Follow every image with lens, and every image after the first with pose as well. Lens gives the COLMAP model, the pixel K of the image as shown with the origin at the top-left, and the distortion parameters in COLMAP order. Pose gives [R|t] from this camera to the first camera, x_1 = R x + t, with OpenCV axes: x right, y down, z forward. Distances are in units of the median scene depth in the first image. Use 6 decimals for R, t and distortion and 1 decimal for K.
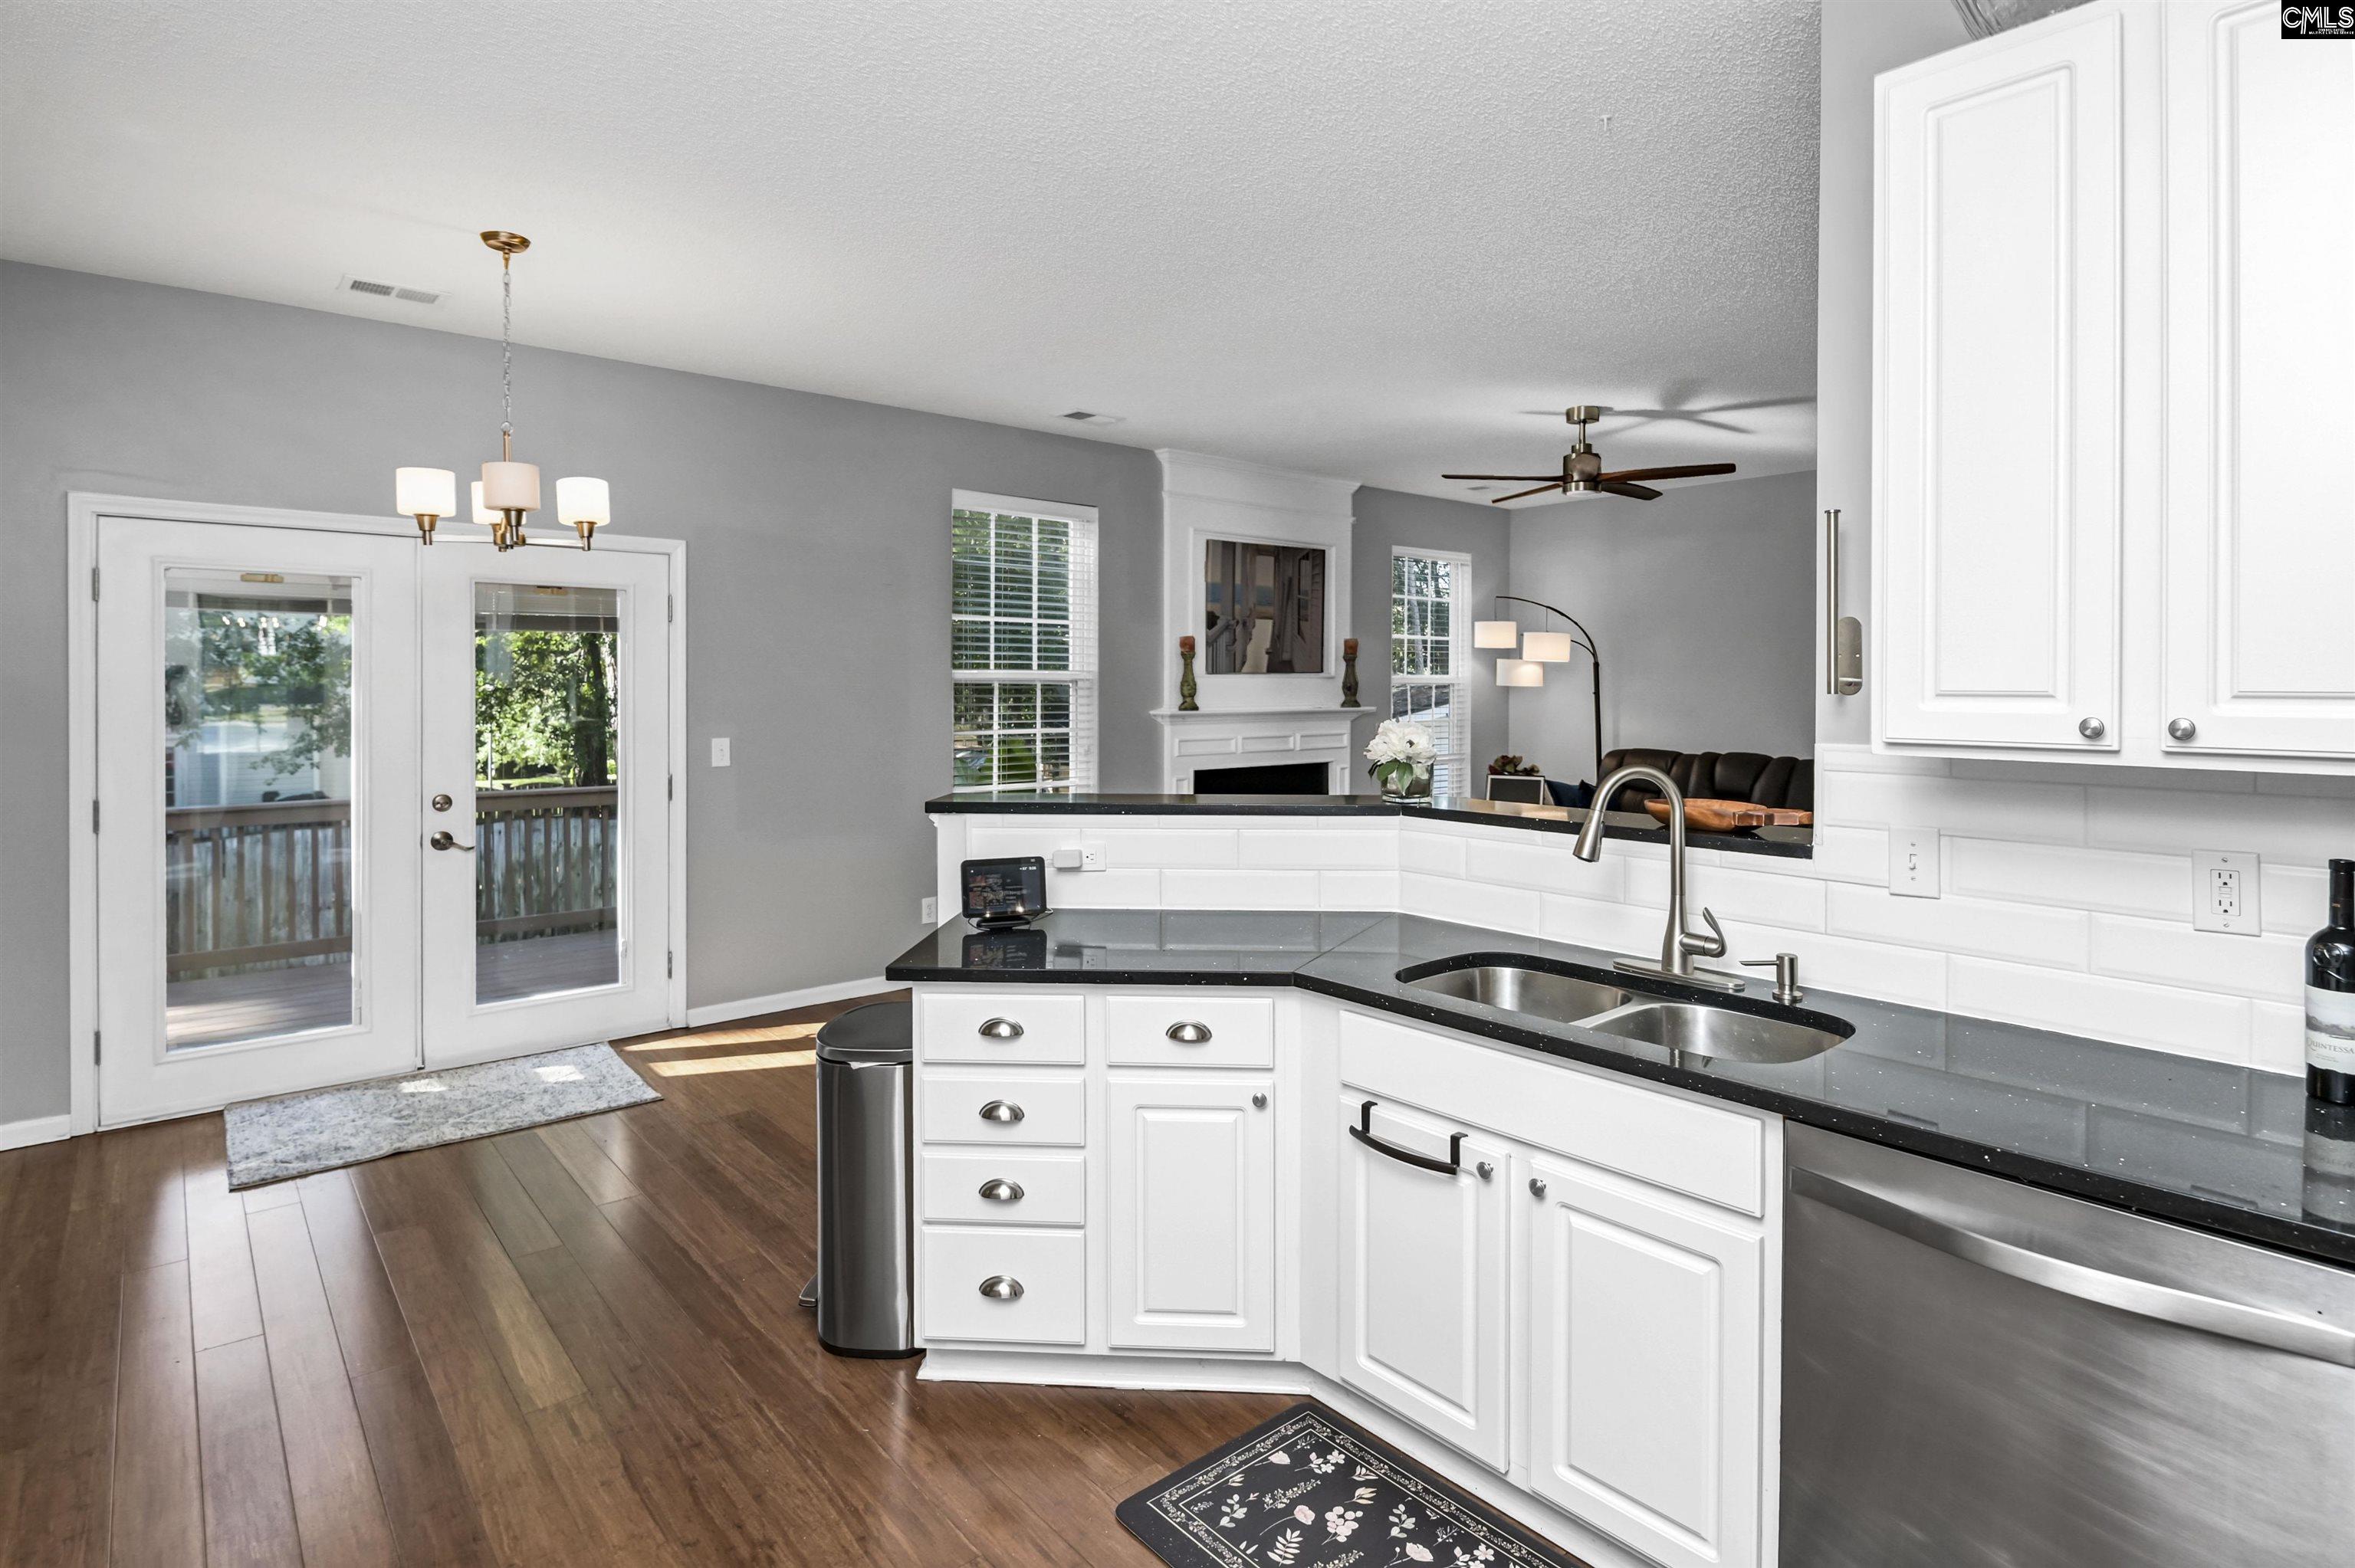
lens RADIAL K [[1217.1, 0, 1185.0], [0, 1217.1, 677.6], [0, 0, 1]] dist [-0.001618, -0.002421]
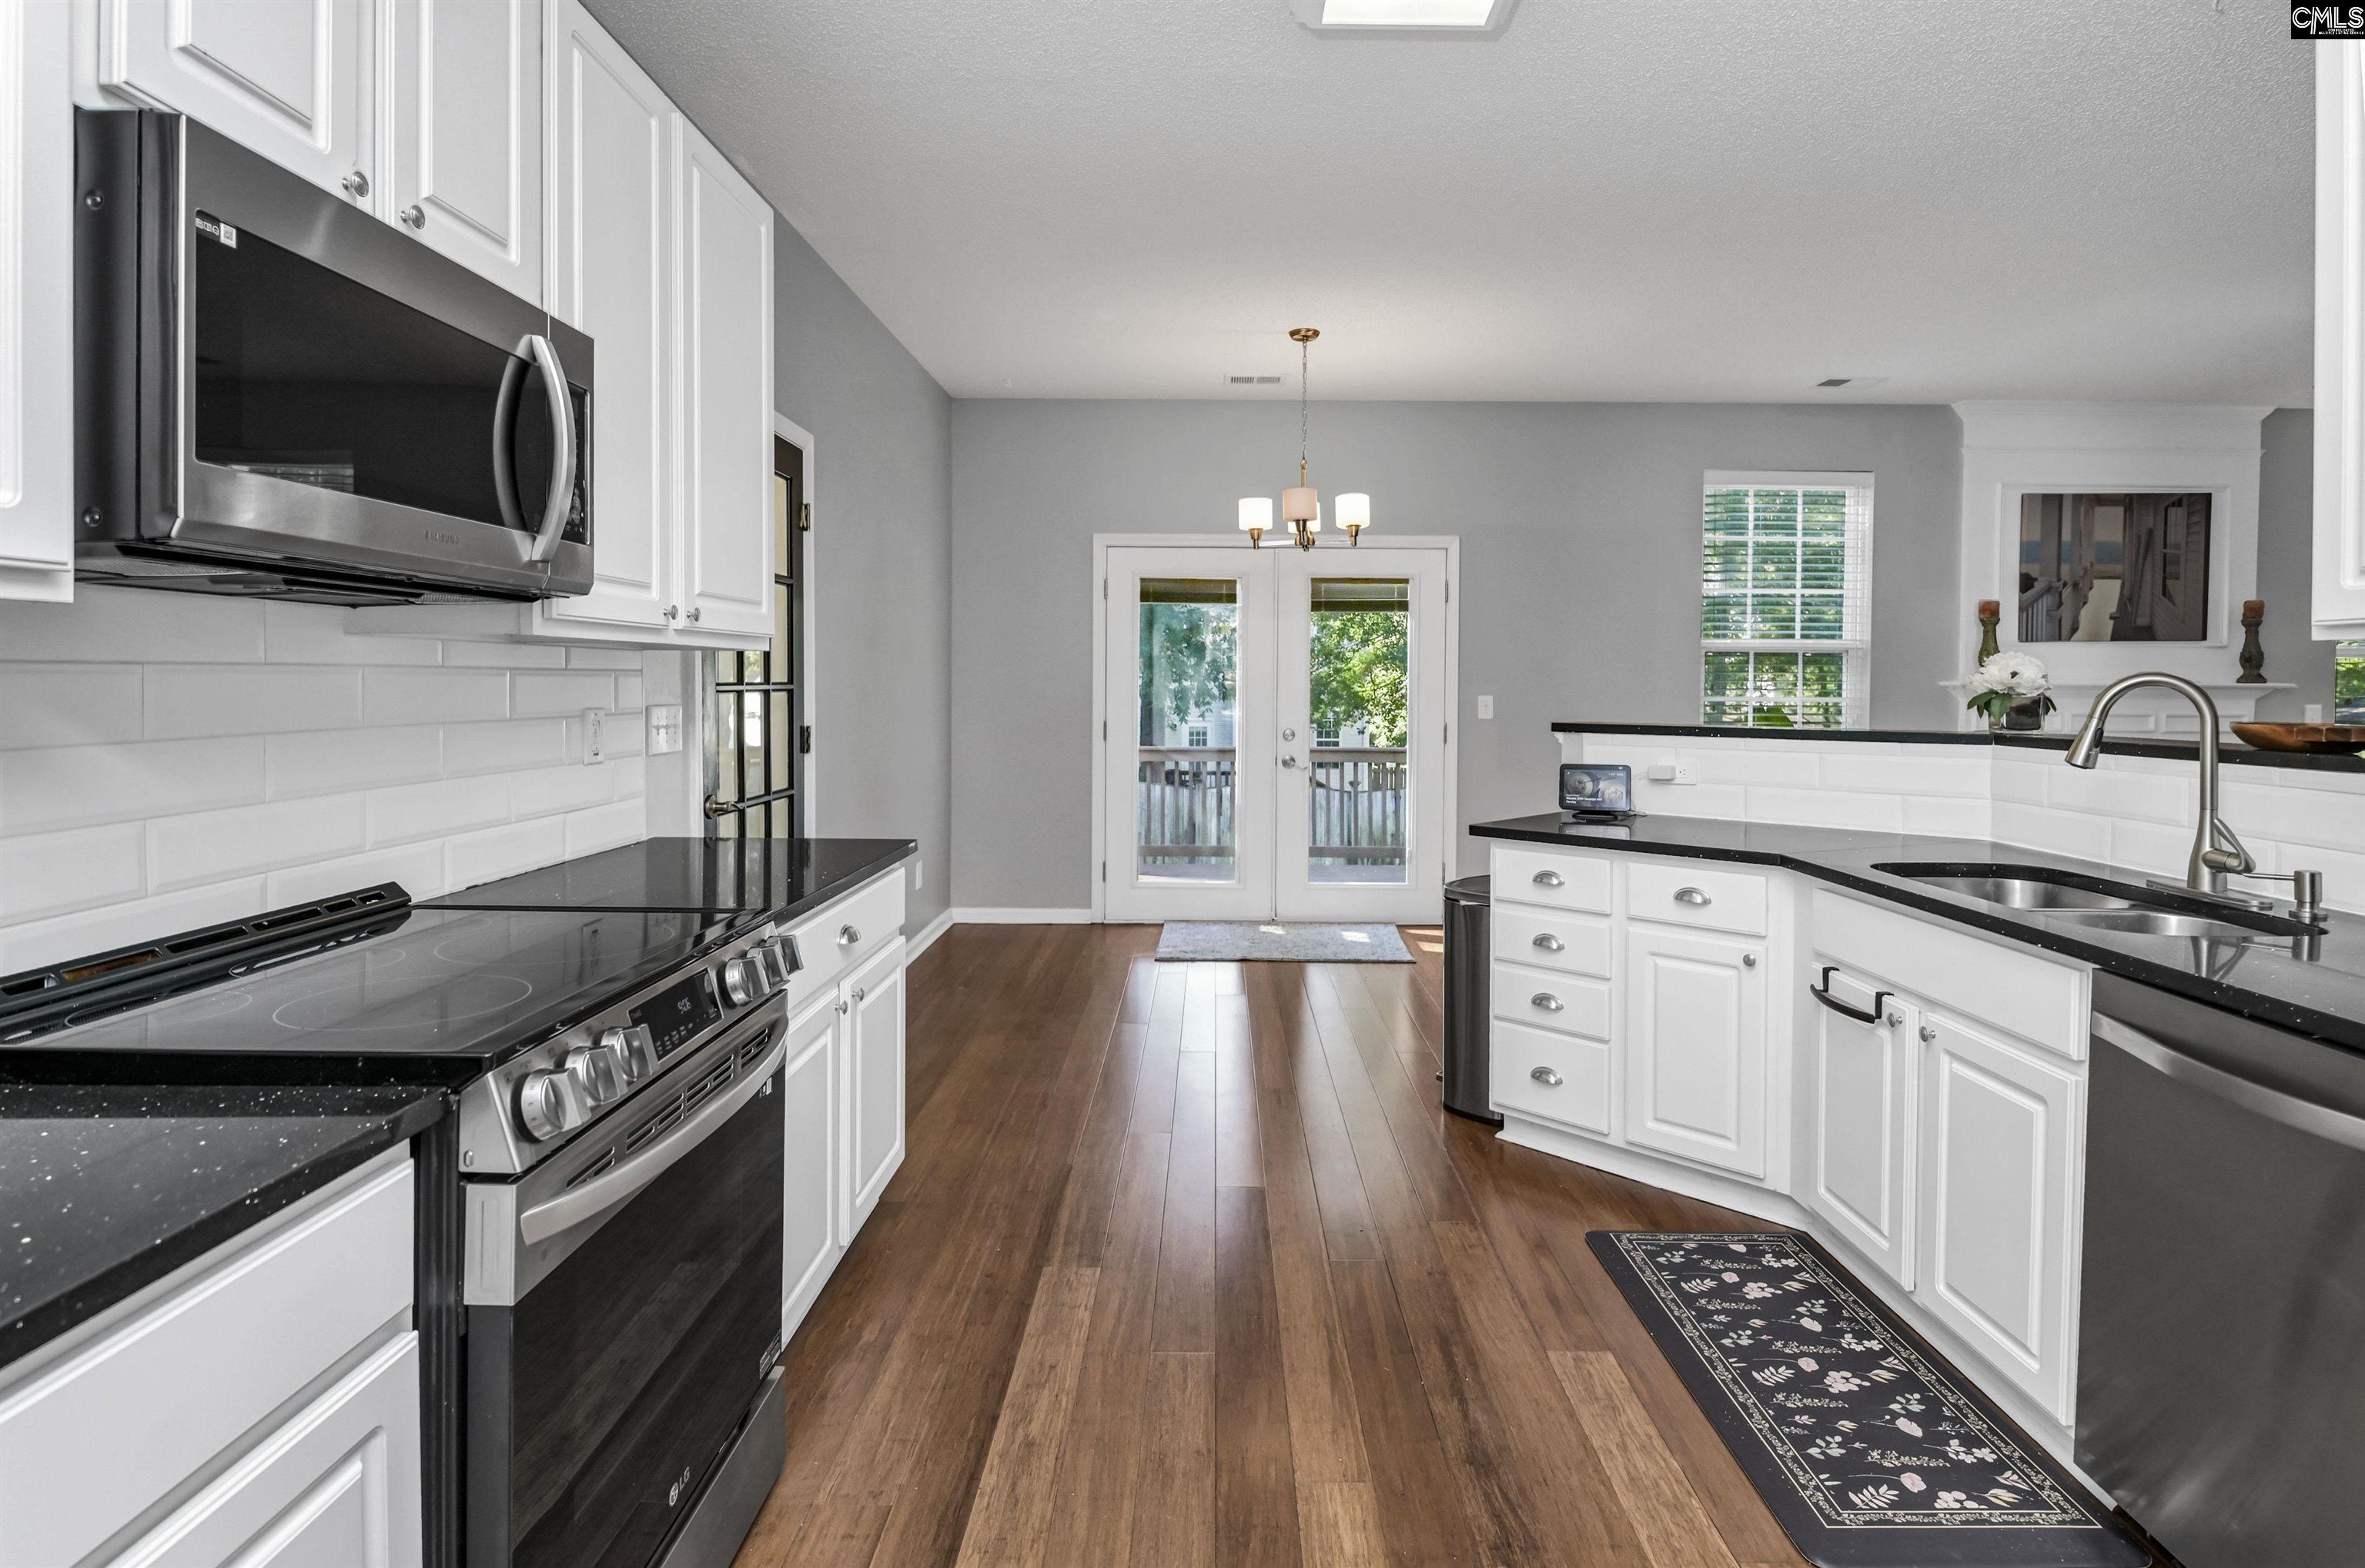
lens RADIAL K [[1222.3, 0, 1190.0], [0, 1222.3, 677.1], [0, 0, 1]] dist [-0.001618, -0.002421]
pose [[0.748029, -0.003279, -0.663658, 0.291375], [-0.001294, 0.999979, -0.006399, 0.053661], [0.663665, 0.005645, 0.748009, -0.161782]]
